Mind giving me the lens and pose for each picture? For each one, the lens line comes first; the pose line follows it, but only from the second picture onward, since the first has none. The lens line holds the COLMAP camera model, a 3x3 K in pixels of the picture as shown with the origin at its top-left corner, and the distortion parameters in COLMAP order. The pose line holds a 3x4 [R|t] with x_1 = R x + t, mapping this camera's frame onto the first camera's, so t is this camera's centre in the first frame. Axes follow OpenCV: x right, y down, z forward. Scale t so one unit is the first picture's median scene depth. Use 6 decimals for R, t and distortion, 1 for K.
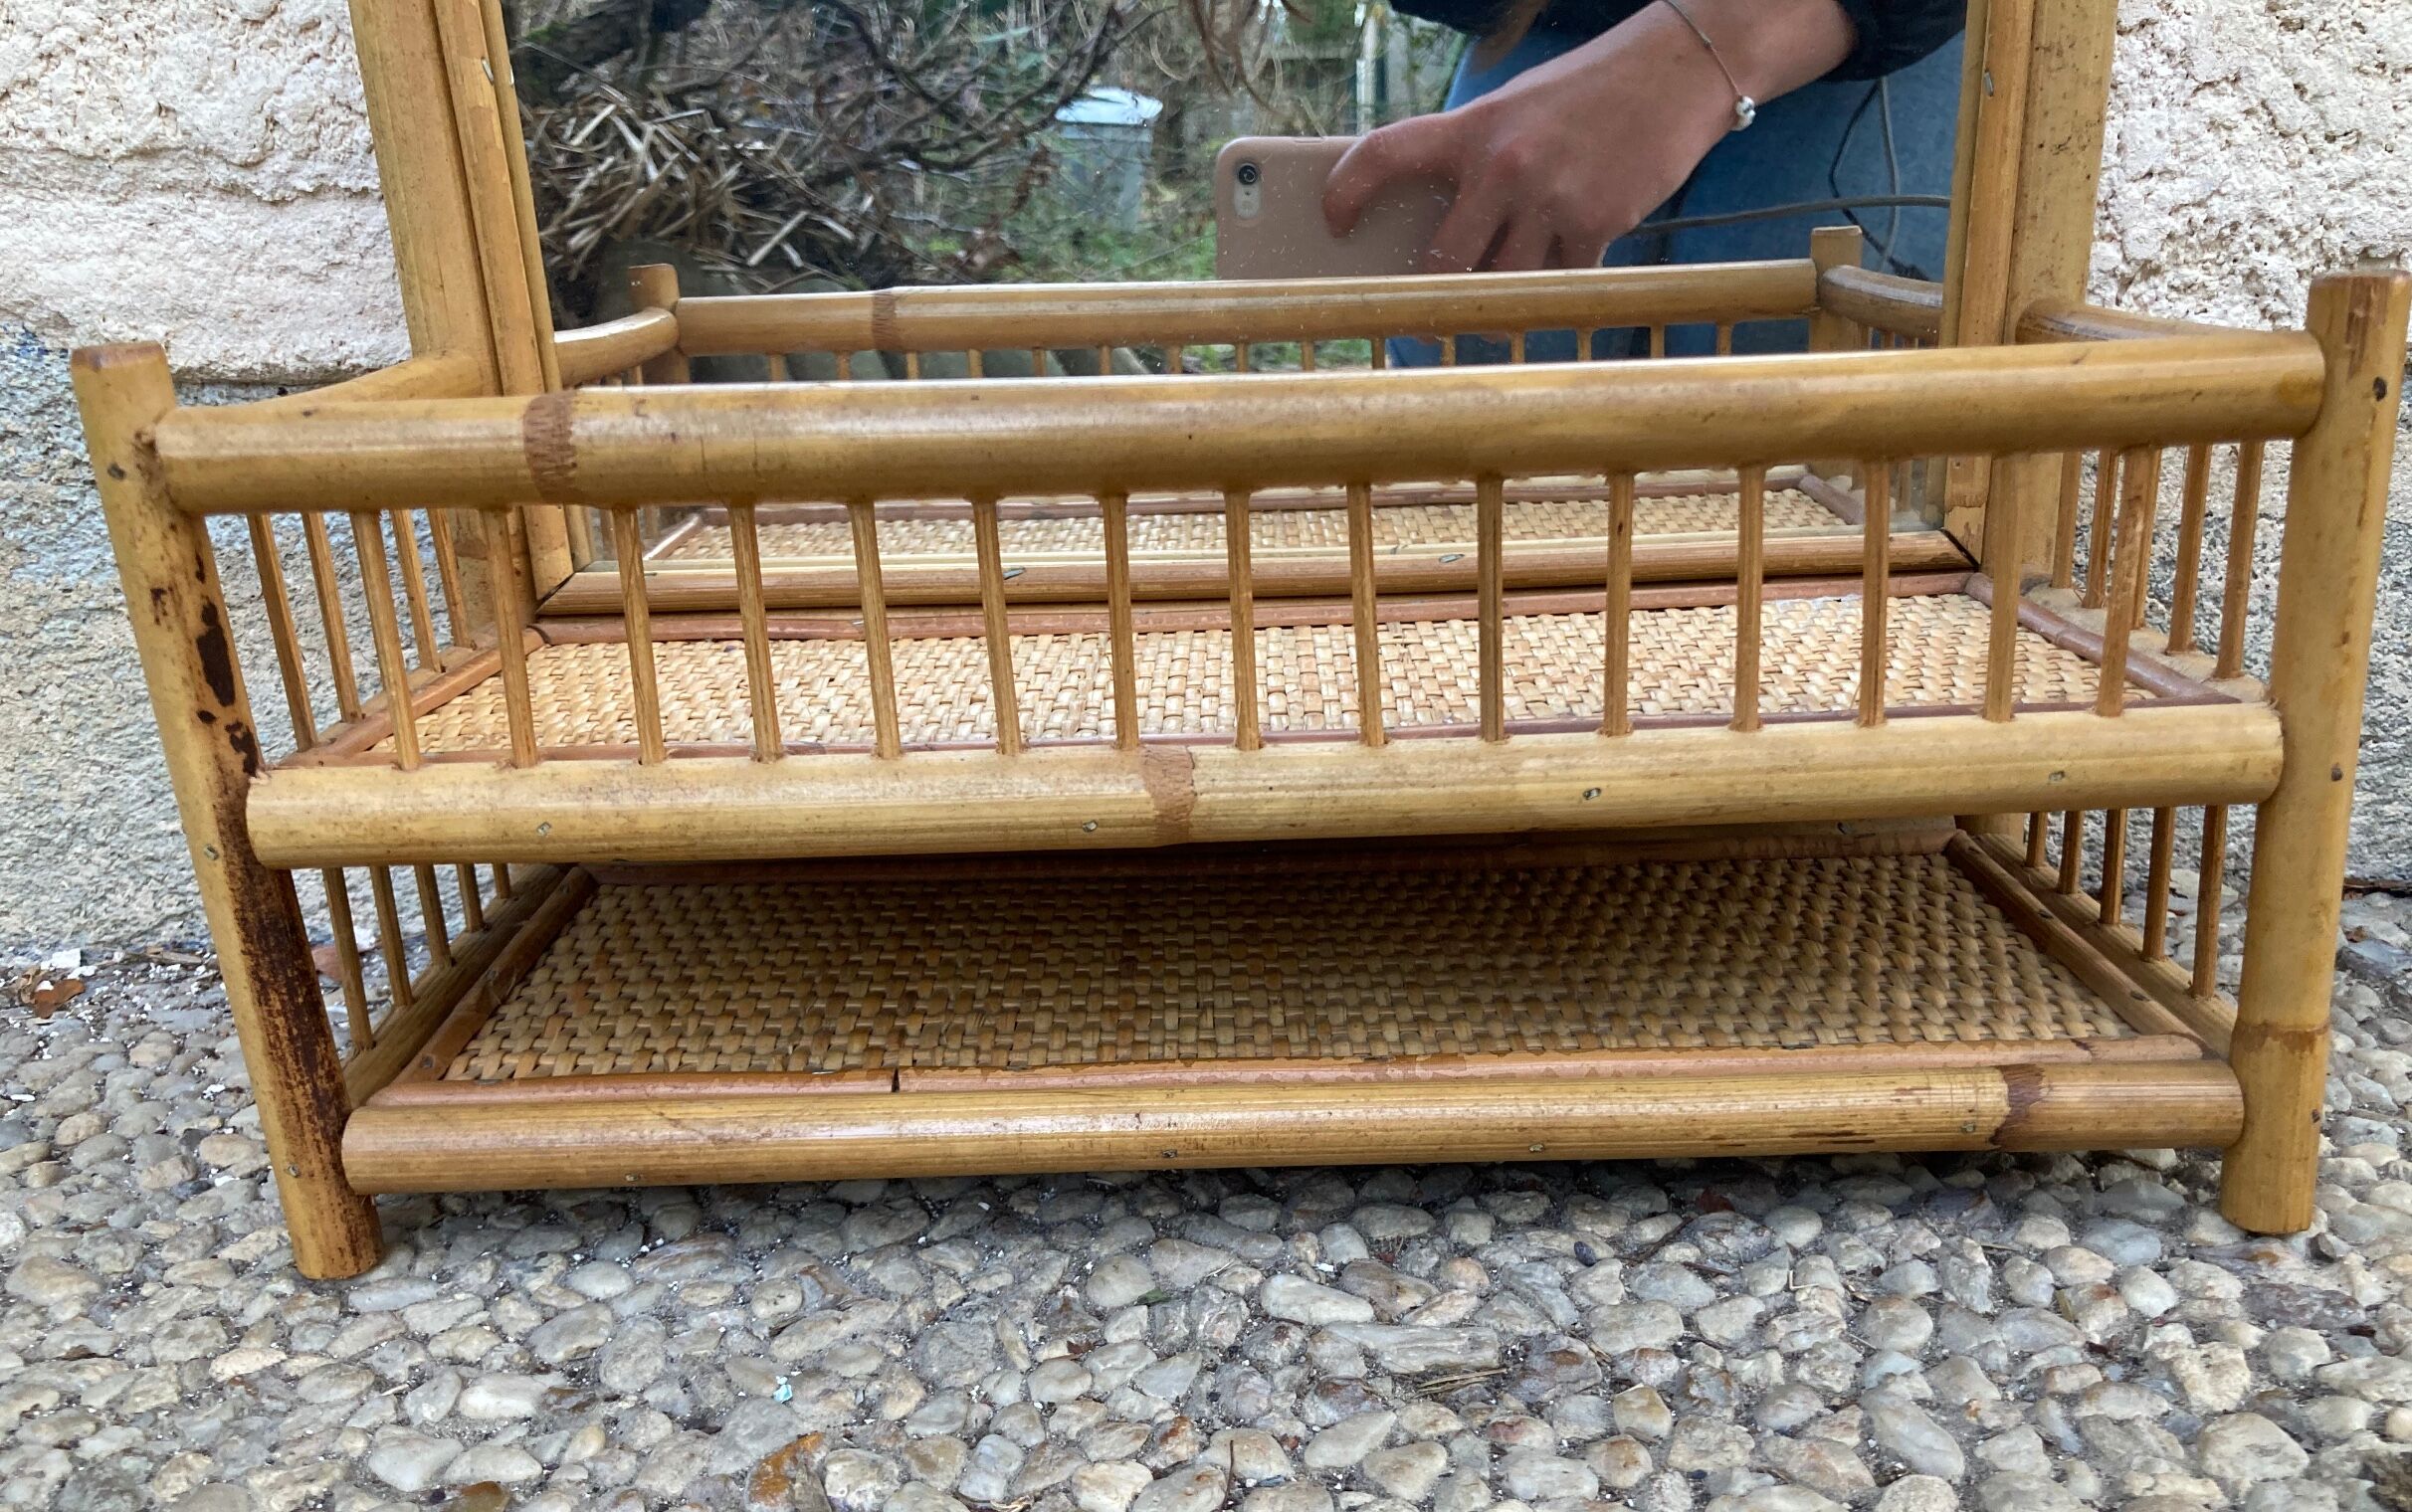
lens RADIAL K [[2032.7, 0, 1228.4], [0, 2032.7, 901.9], [0, 0, 1]] dist [-0.016975, 0.051871]
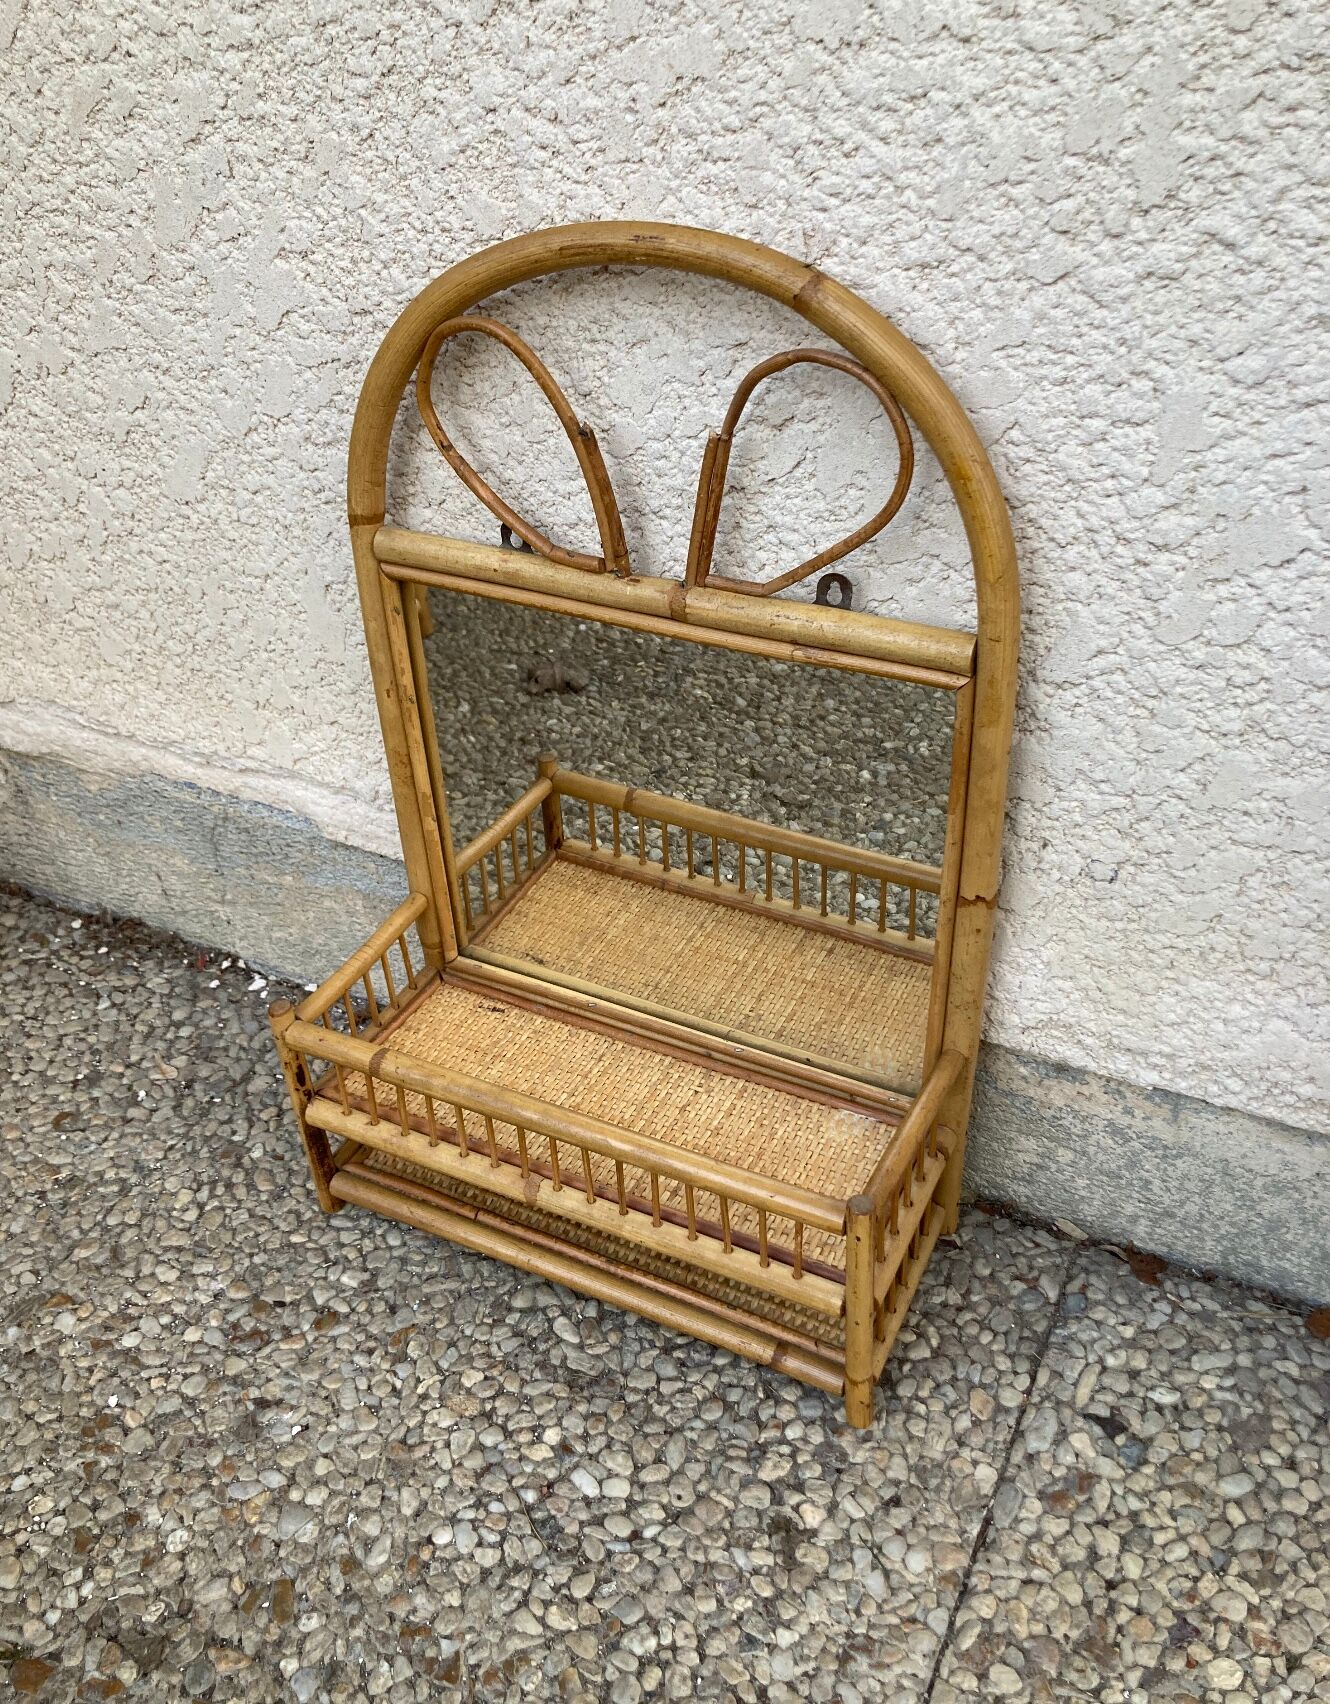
lens RADIAL K [[1521.5, 0, 662.4], [0, 1521.5, 889.6], [0, 0, 1]] dist [0.001871, 0.023575]
pose [[0.896757, 0.268479, -0.351776, 0.862111], [-0.152121, 0.933512, 0.324675, -1.299935], [0.415556, -0.237642, 0.877975, -0.935625]]
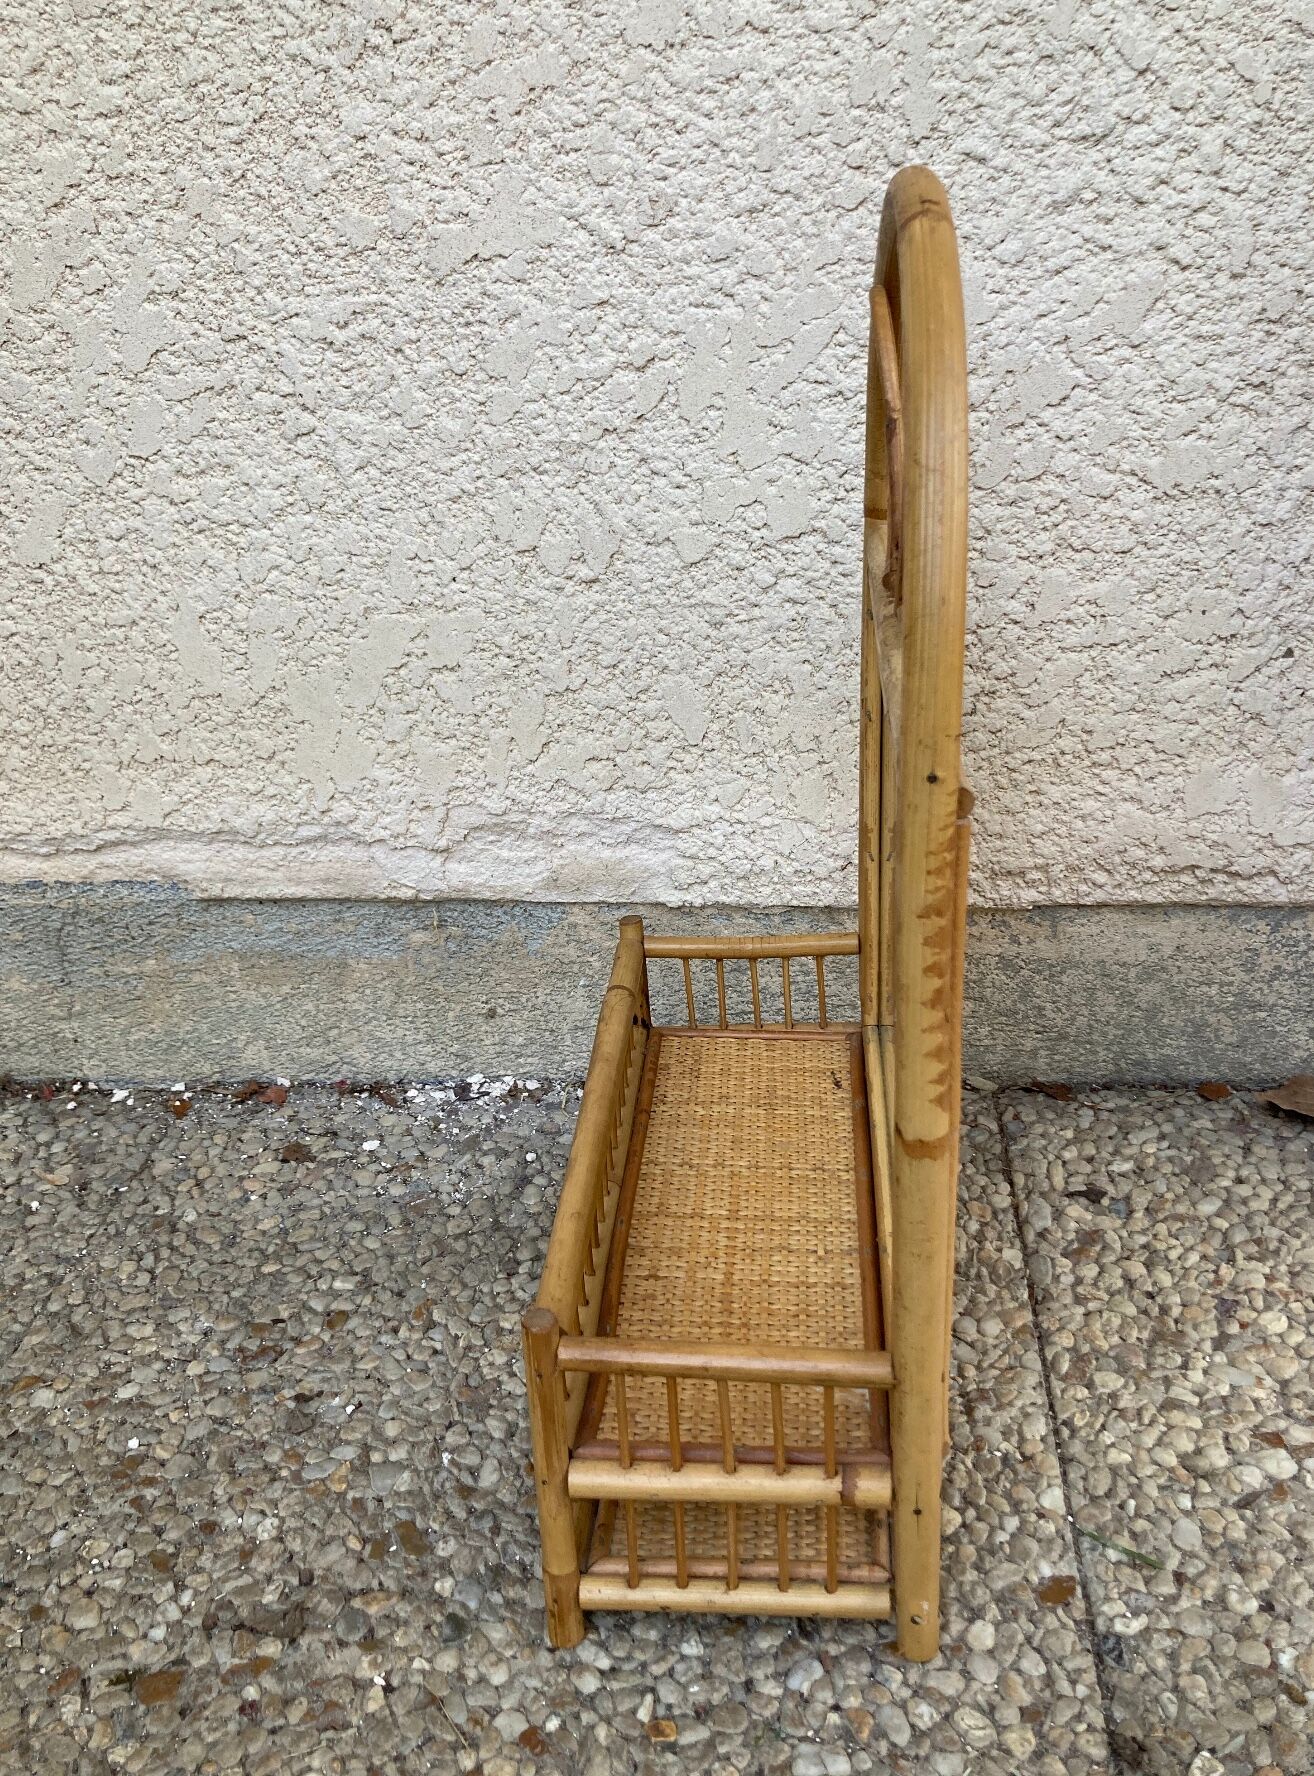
lens RADIAL K [[1516.7, 0, 666.1], [0, 1516.7, 870.1], [0, 0, 1]] dist [-0.001544, 0.029917]
pose [[0.993945, 0.015145, -0.108830, 0.436266], [-0.008251, 0.997946, 0.063520, -0.597037], [0.109569, -0.062238, 0.992029, -1.390443]]
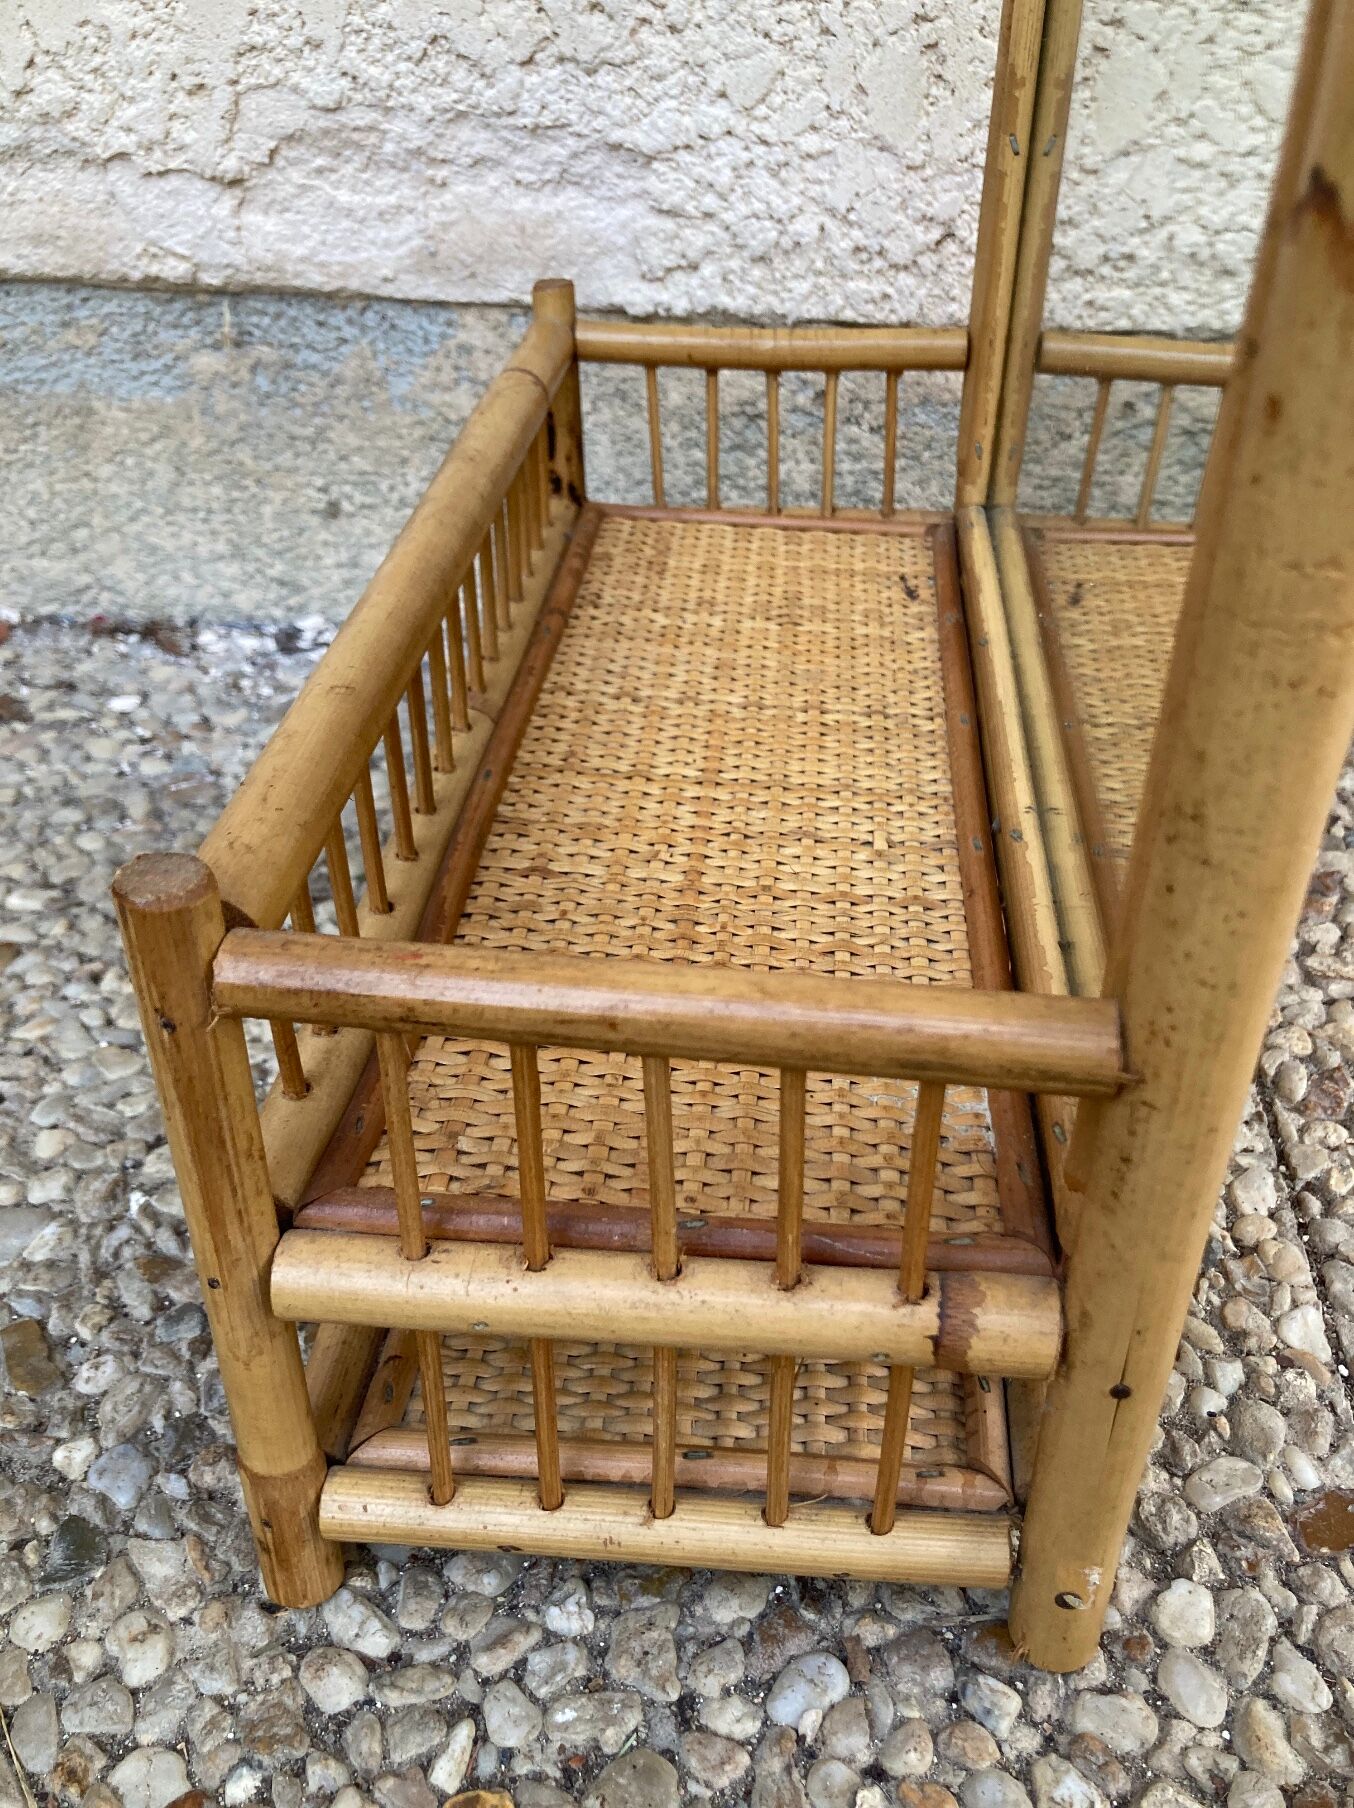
lens RADIAL K [[1558.4, 0, 708.1], [0, 1558.4, 901.3], [0, 0, 1]] dist [-0.004884, 0.013430]
pose [[0.994365, 0.082560, -0.066498, 0.385704], [-0.063782, 0.966972, 0.246772, -0.163176], [0.084676, -0.241140, 0.966789, -0.389260]]
